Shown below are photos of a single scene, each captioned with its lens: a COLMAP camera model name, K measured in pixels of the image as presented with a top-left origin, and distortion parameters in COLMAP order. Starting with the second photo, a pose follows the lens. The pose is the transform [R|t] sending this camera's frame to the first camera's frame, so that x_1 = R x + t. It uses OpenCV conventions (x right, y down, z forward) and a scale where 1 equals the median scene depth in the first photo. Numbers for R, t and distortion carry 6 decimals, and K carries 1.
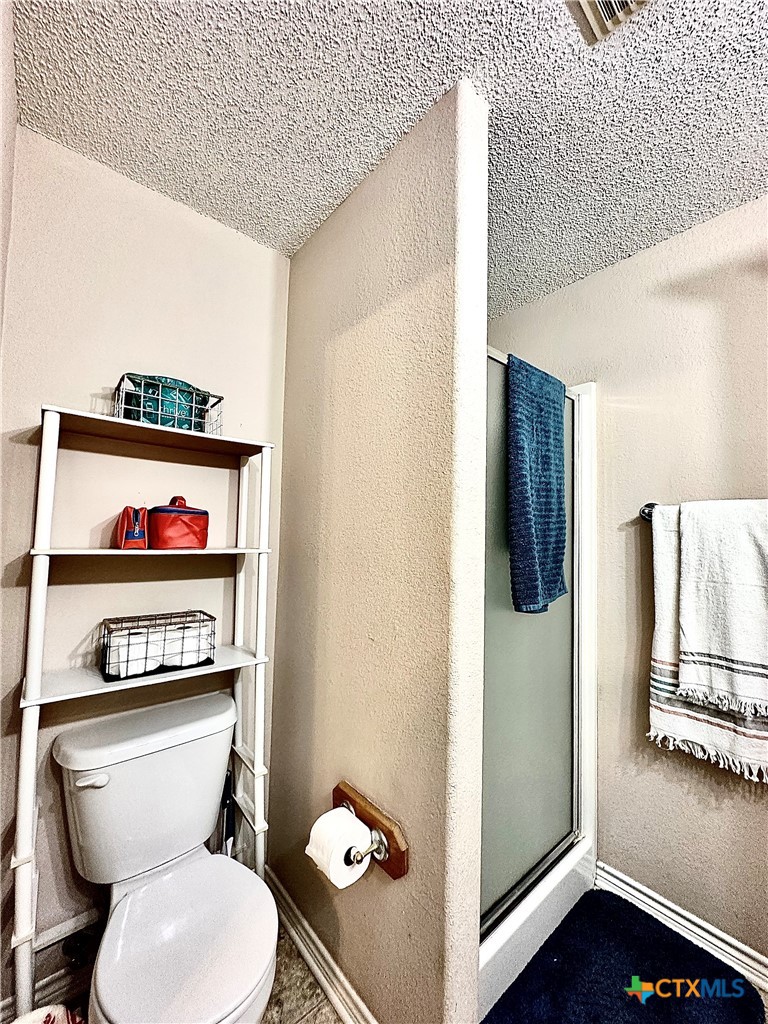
lens RADIAL K [[407.5, 0, 384.0], [0, 407.5, 512.0], [0, 0, 1]] dist [-0.000952, 0.000069]
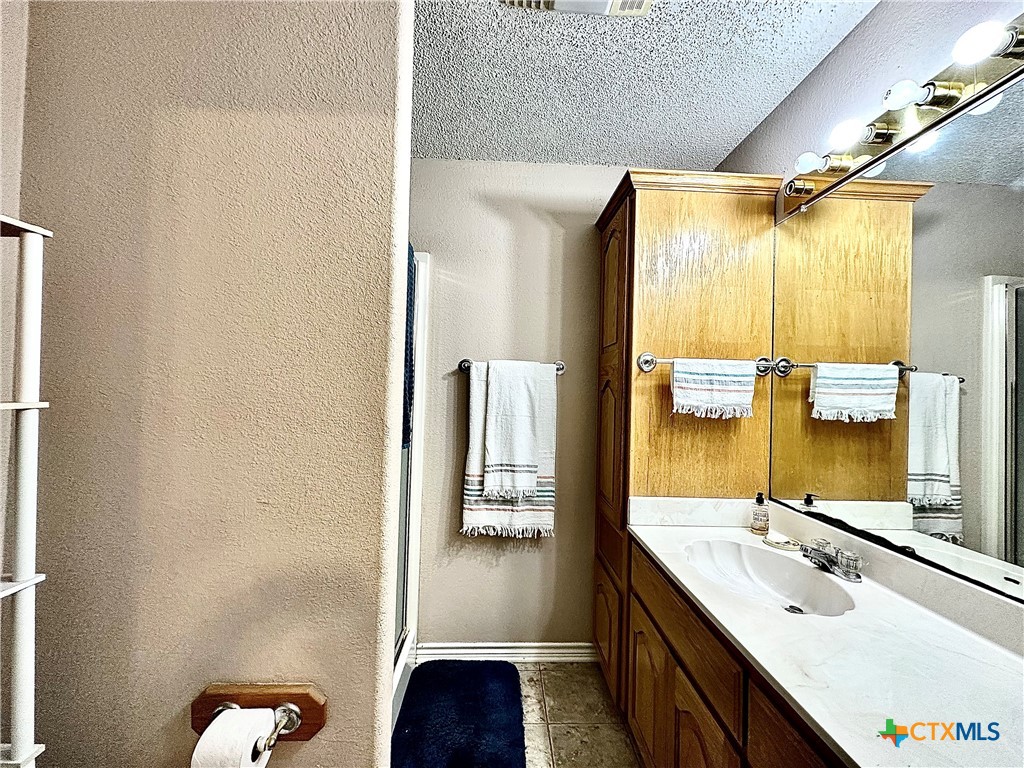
lens RADIAL K [[407.5, 0, 512.0], [0, 407.5, 384.0], [0, 0, 1]] dist [-0.000952, 0.000069]
pose [[0.625085, 0.004907, 0.780542, -0.323599], [-0.056290, 0.997660, 0.038807, -0.000845], [-0.778525, -0.068195, 0.623898, 0.063085]]
